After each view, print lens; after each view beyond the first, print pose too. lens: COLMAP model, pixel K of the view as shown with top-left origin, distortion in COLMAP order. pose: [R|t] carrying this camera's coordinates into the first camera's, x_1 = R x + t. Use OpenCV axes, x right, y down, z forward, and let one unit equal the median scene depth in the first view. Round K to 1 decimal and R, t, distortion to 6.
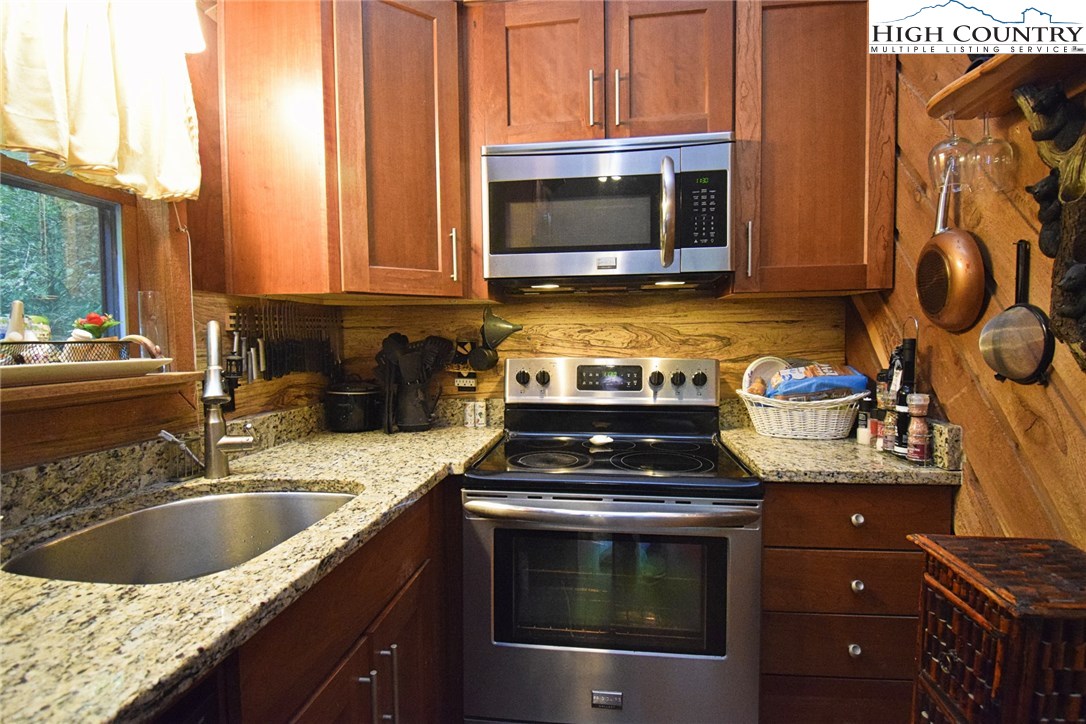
lens RADIAL K [[555.5, 0, 543.0], [0, 555.5, 362.0], [0, 0, 1]] dist [0.027593, -0.035639]
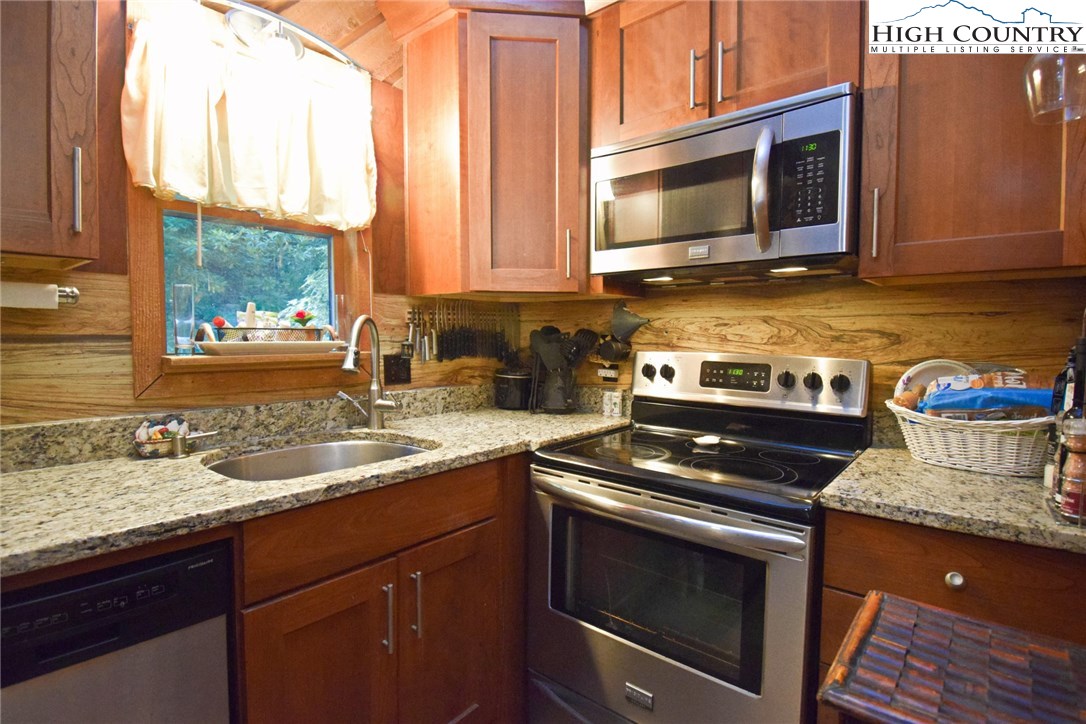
lens RADIAL K [[555.5, 0, 543.0], [0, 555.5, 362.0], [0, 0, 1]] dist [0.027593, -0.035639]
pose [[0.834539, 0.042300, -0.549323, 0.416912], [-0.037074, 0.999100, 0.020611, -0.001718], [0.549700, 0.003165, 0.835356, 0.066288]]
